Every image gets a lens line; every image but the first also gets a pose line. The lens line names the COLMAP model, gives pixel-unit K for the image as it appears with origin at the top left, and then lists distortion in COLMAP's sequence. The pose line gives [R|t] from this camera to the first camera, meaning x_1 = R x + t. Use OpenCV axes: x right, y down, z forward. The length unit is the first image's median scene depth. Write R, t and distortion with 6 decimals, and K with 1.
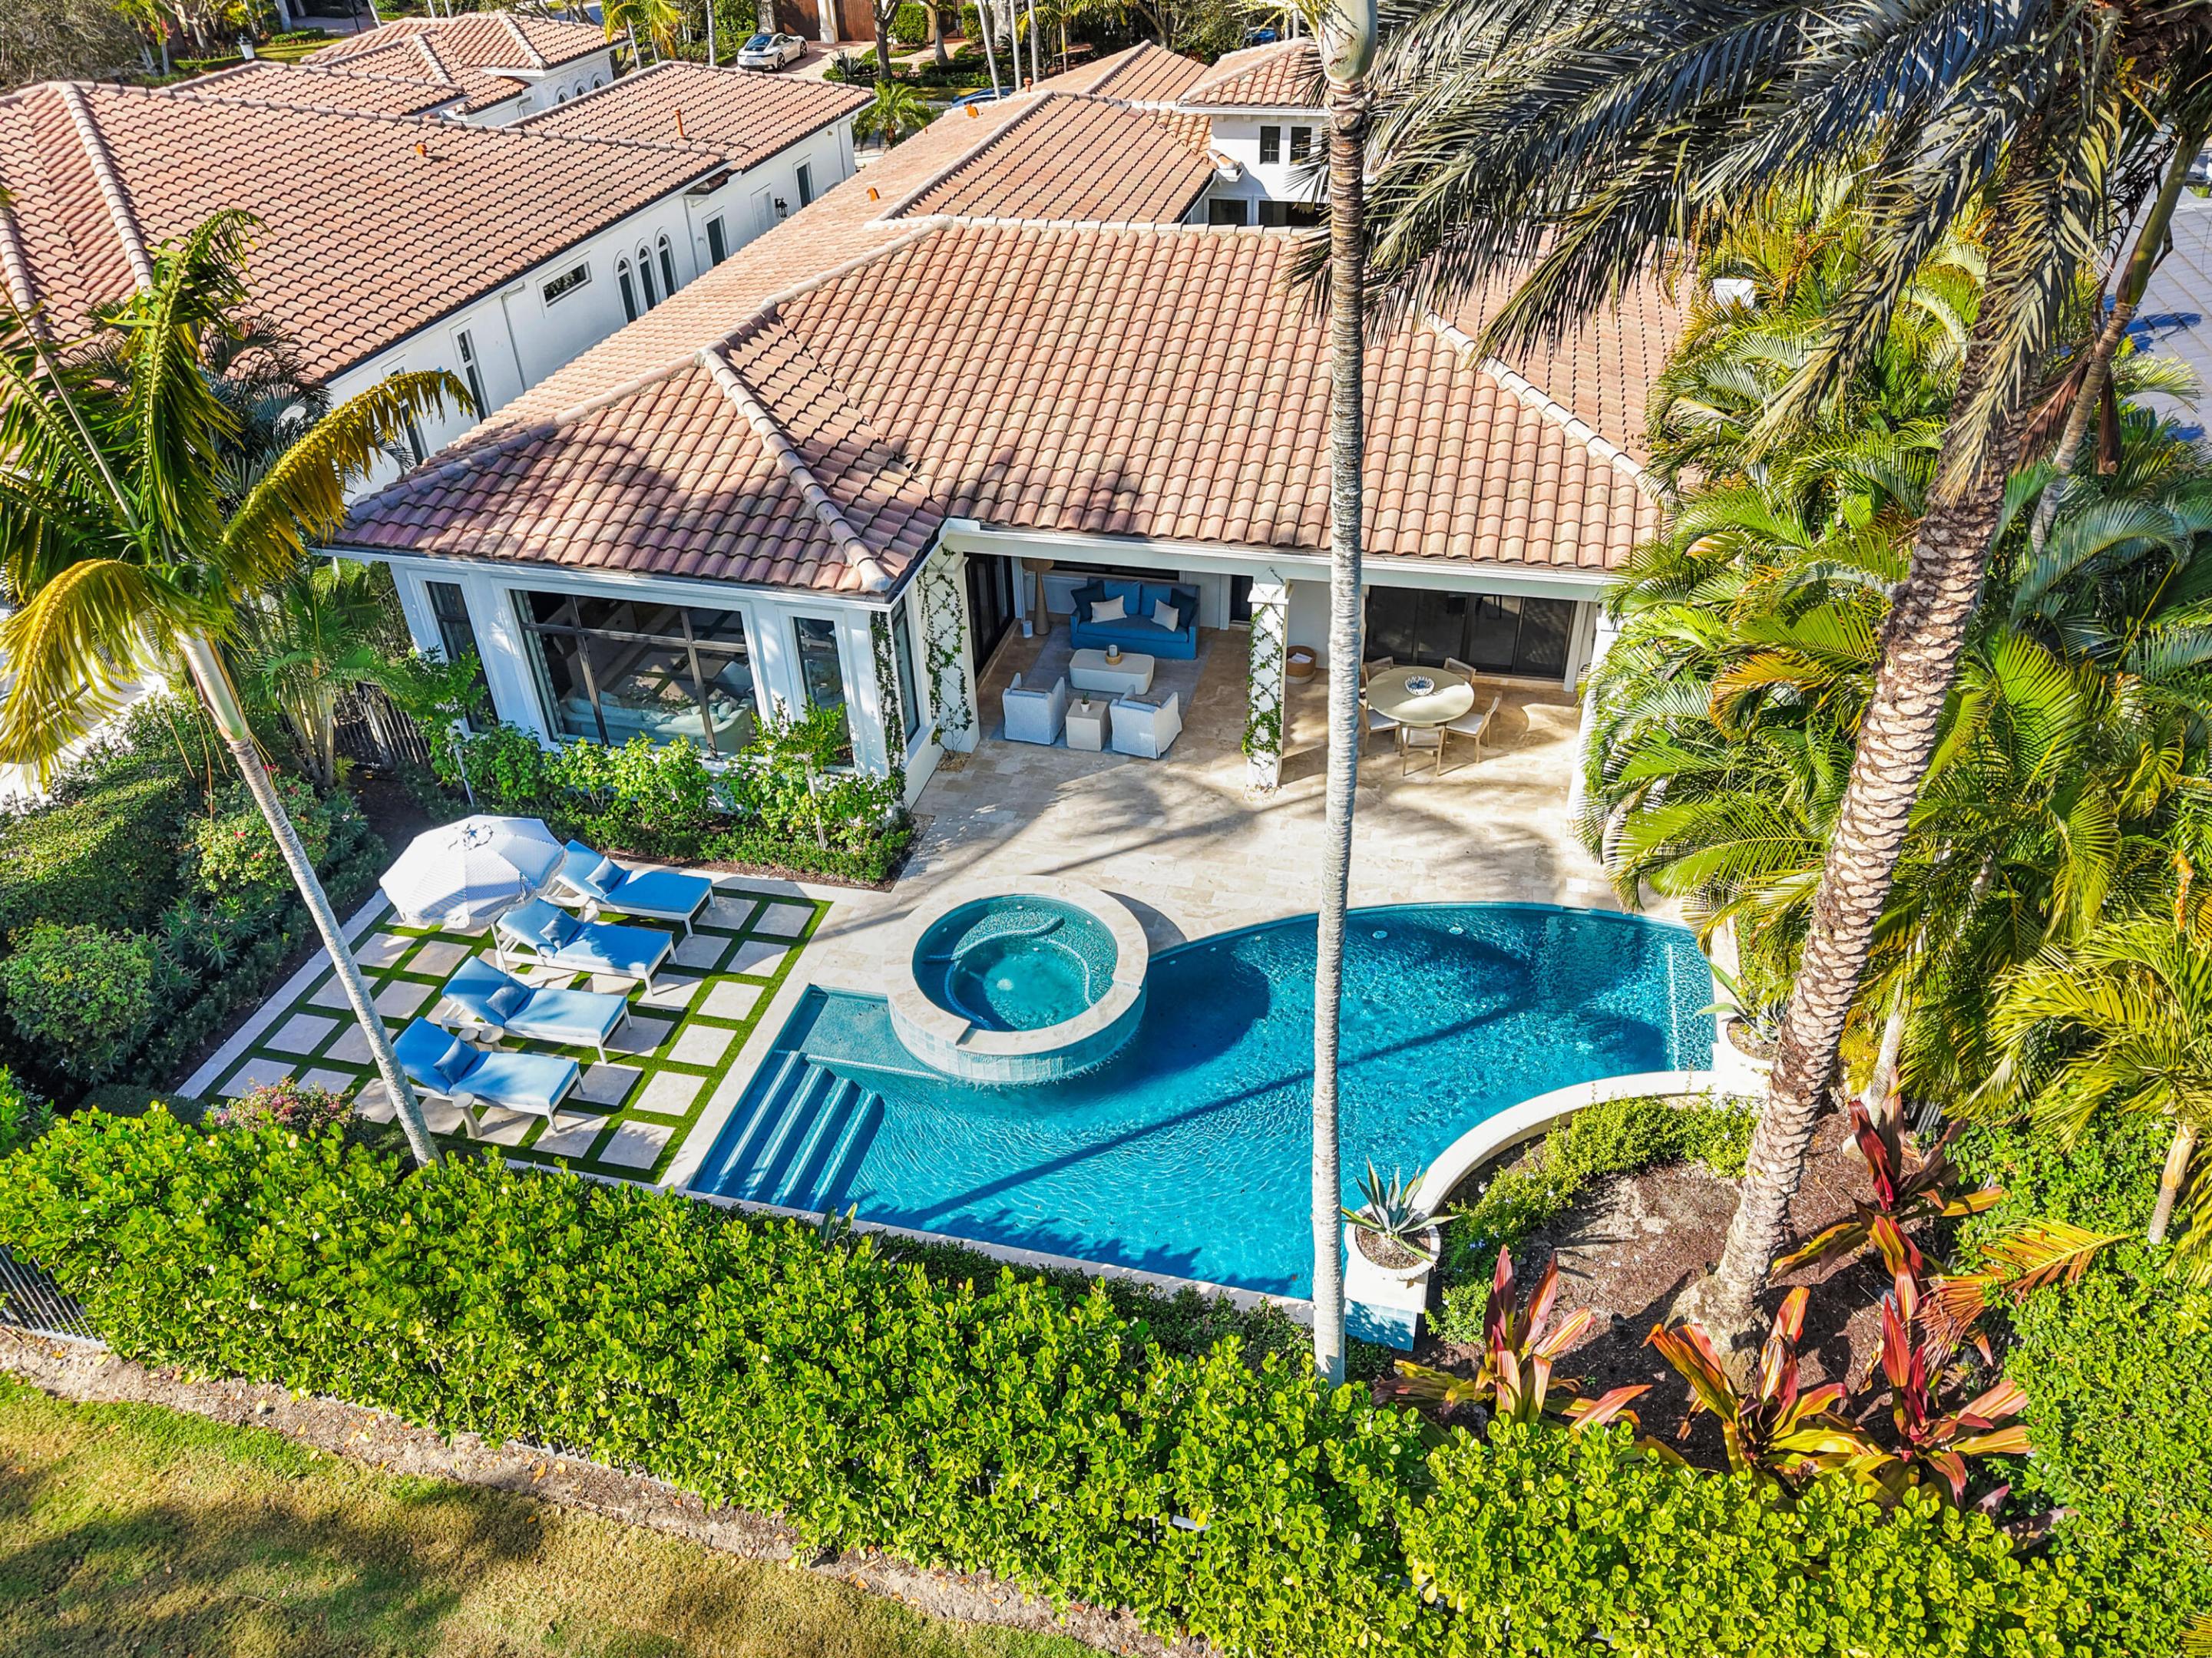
lens RADIAL K [[1621.6, 0, 1106.0], [0, 1621.6, 829.0], [0, 0, 1]] dist [-0.002564, 0.000972]
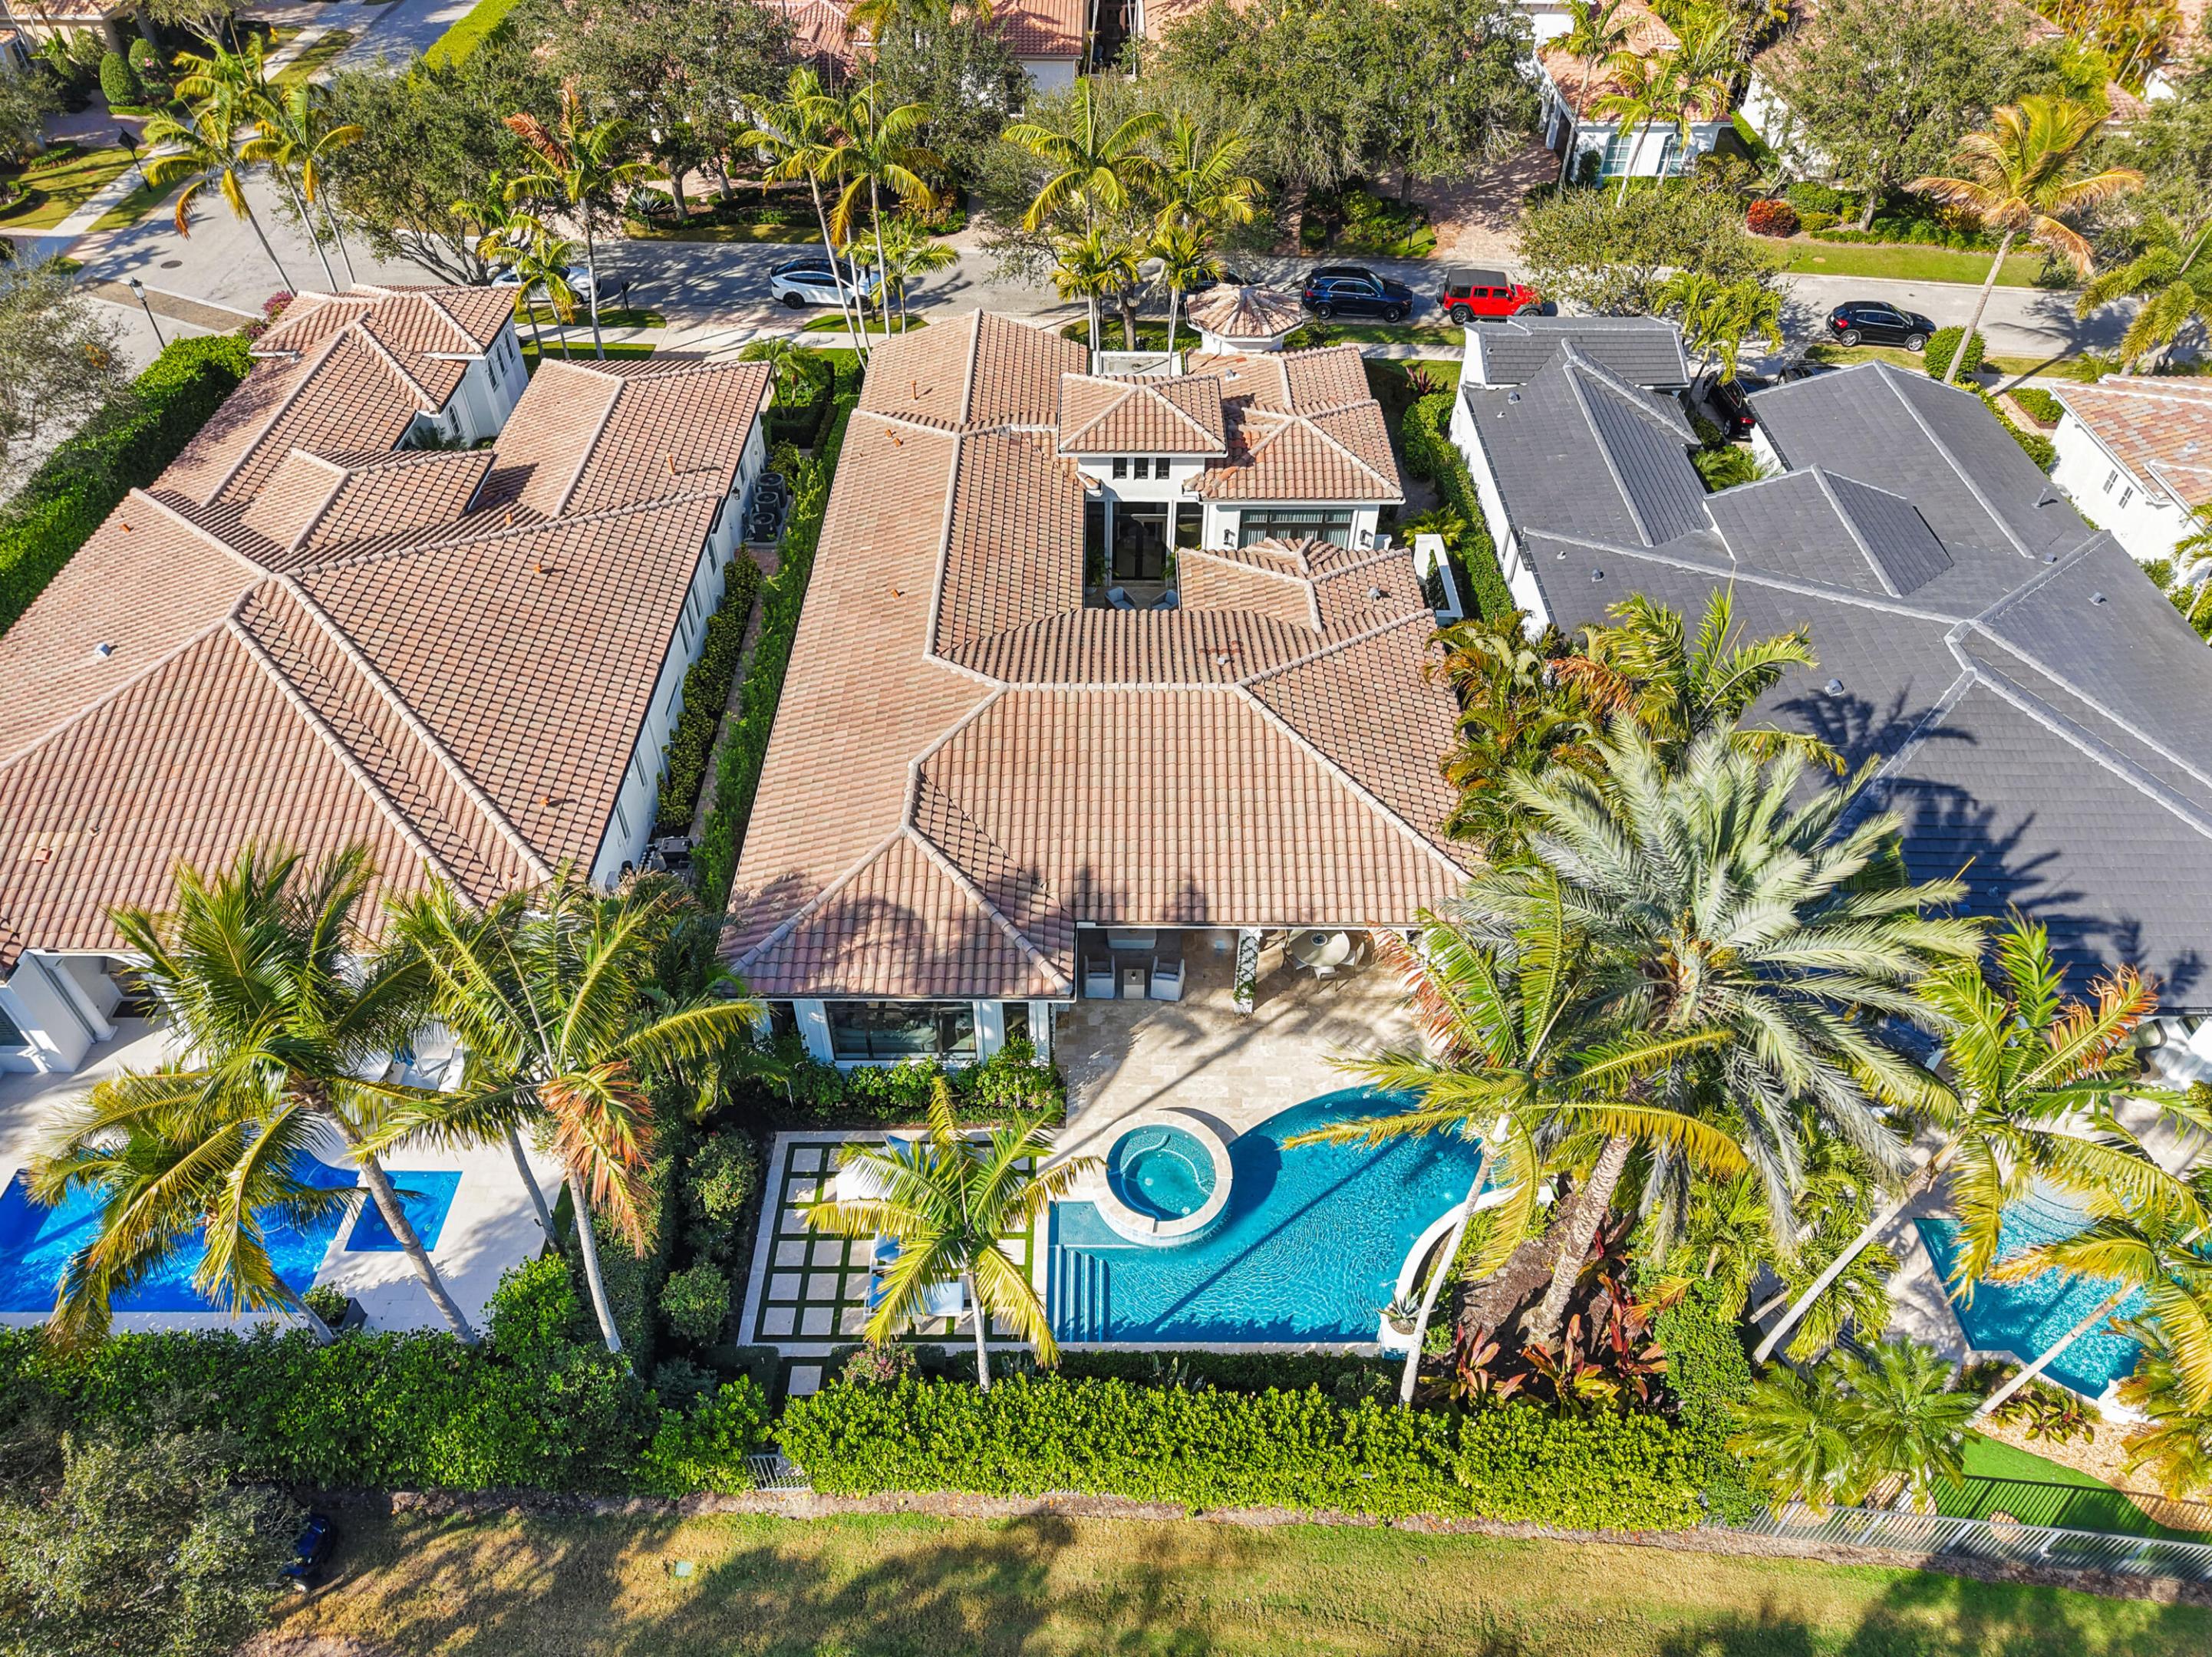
lens RADIAL K [[1560.9, 0, 1106.0], [0, 1560.9, 828.5], [0, 0, 1]] dist [-0.002974, -0.000718]
pose [[0.968890, -0.146351, 0.199585, -0.514506], [0.112476, 0.978716, 0.171653, -0.767183], [-0.220459, -0.143864, 0.964728, -0.829806]]
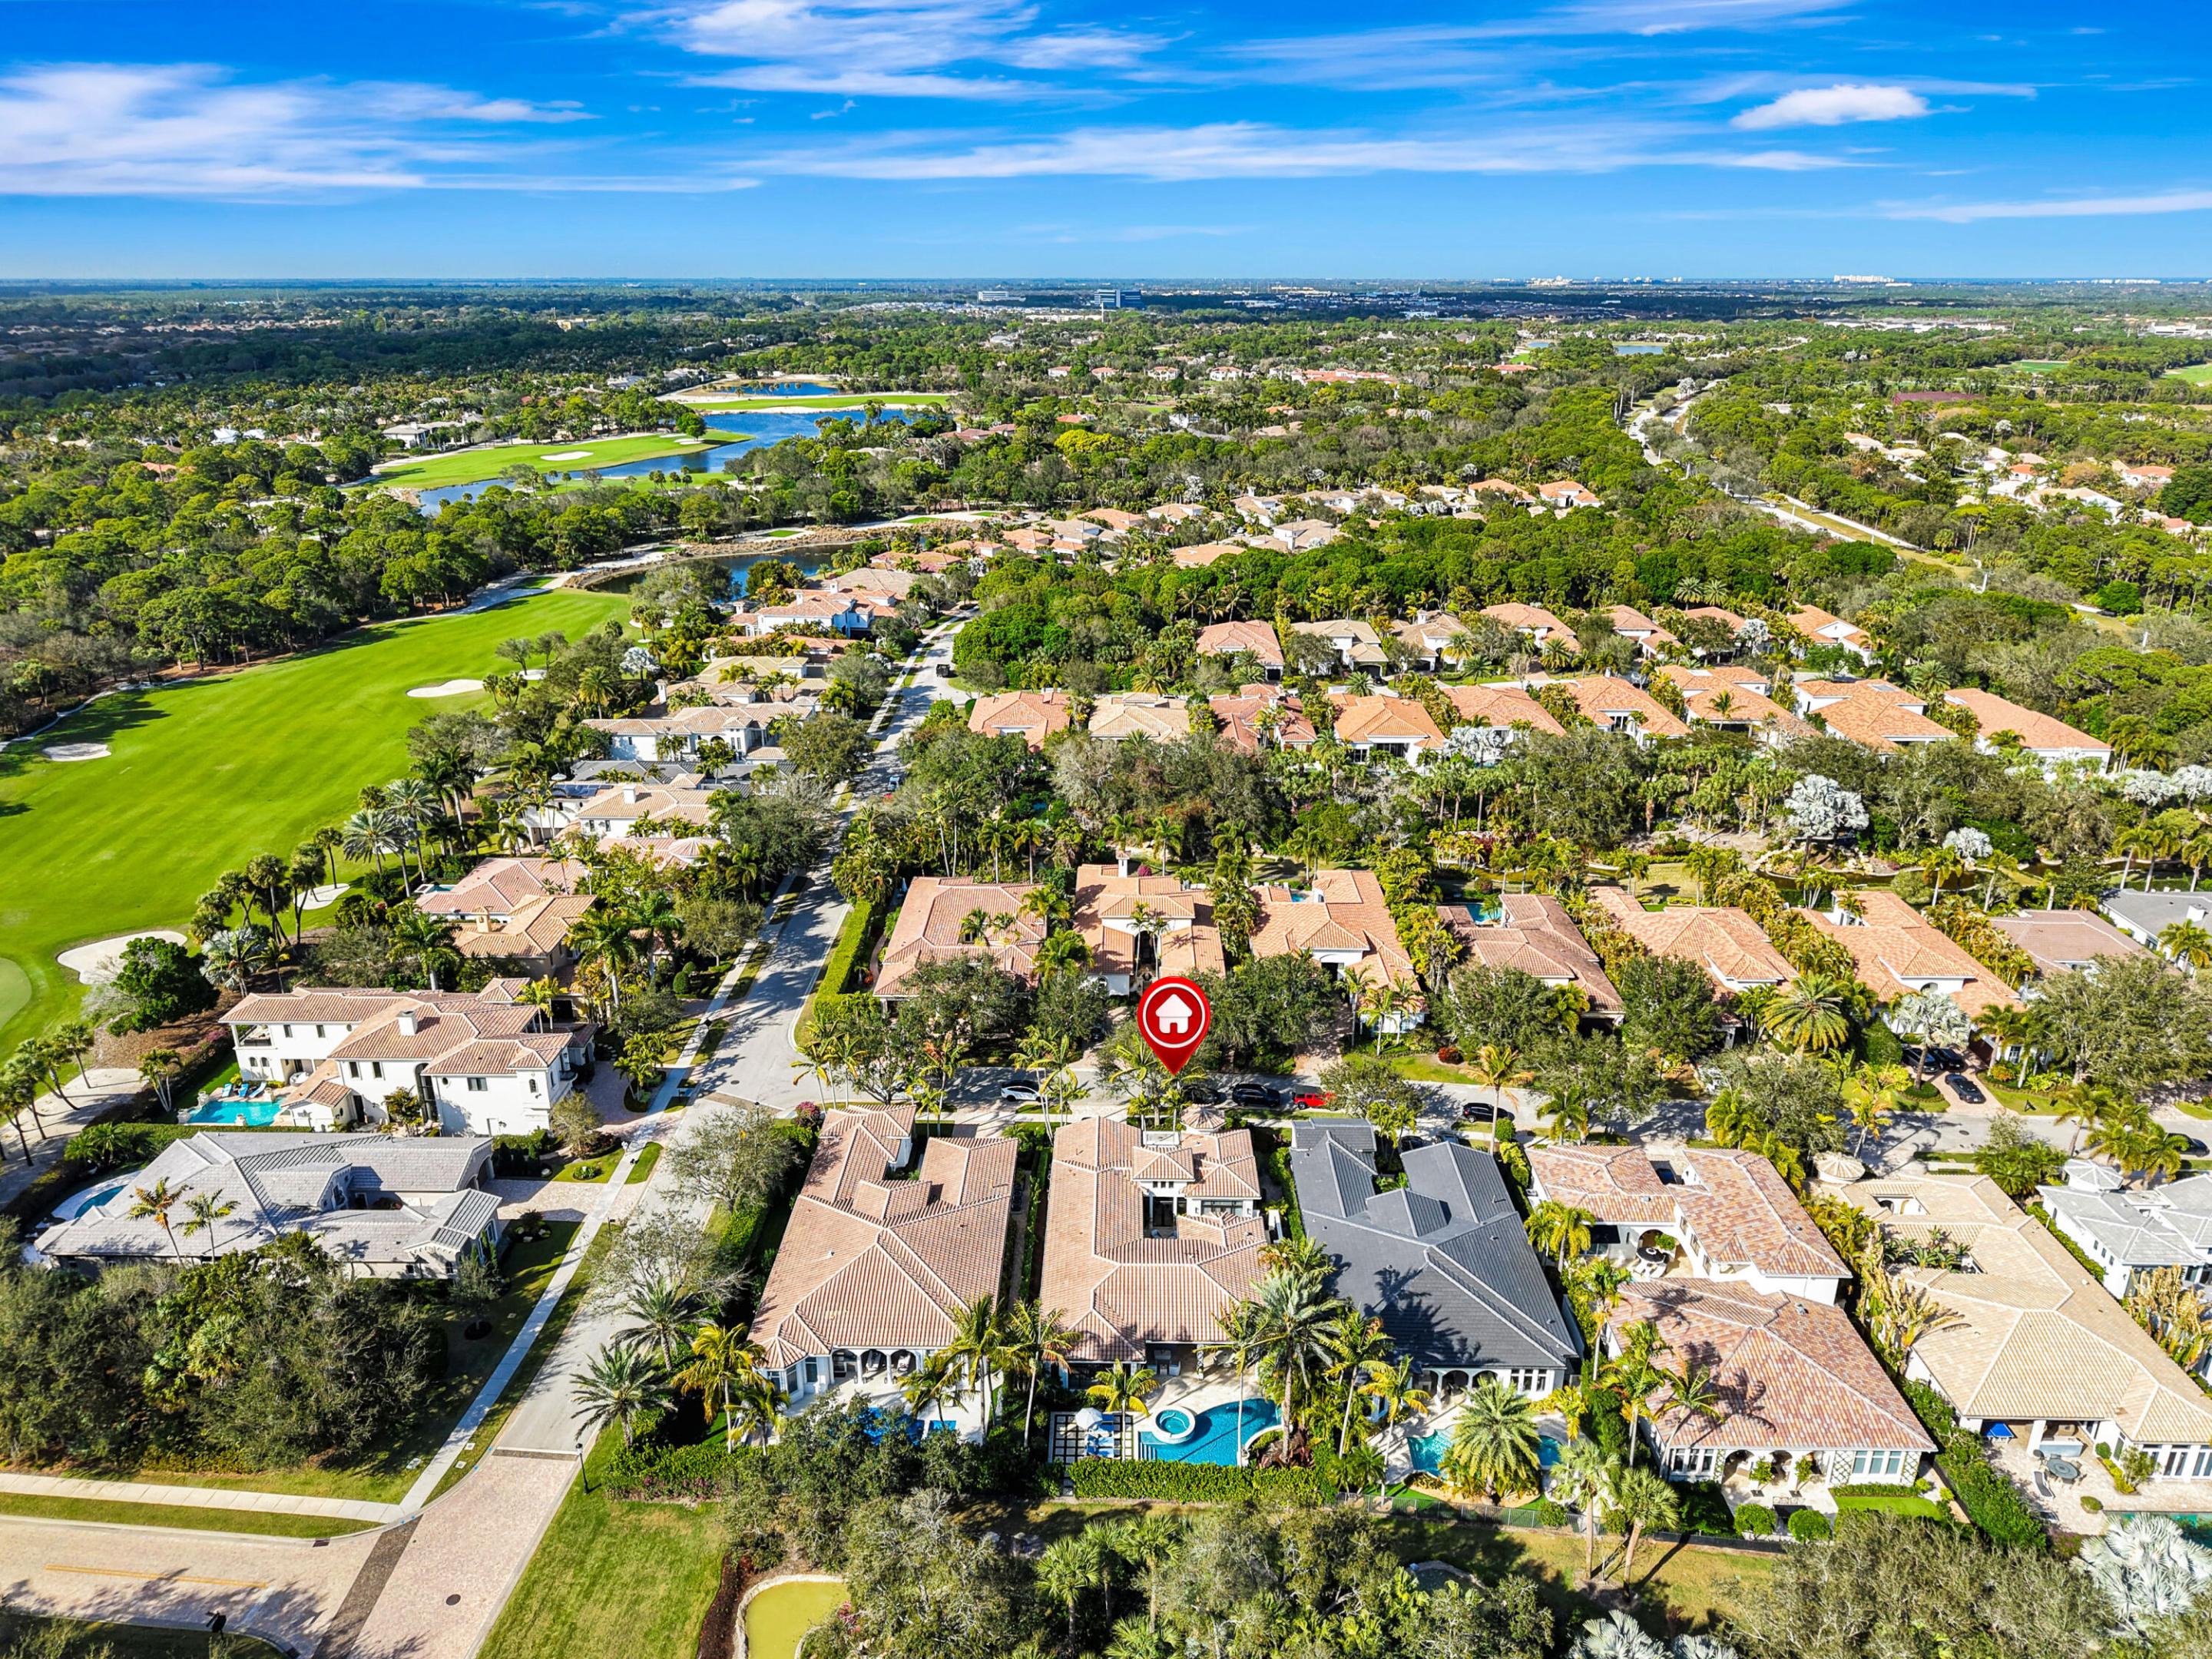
lens RADIAL K [[1555.7, 0, 1106.0], [0, 1555.7, 829.5], [0, 0, 1]] dist [0.145742, -0.000251]
pose [[0.971291, -0.058297, 0.230641, -1.899636], [0.109402, 0.970367, -0.215450, -1.004845], [-0.211246, 0.234497, 0.948887, -6.305937]]
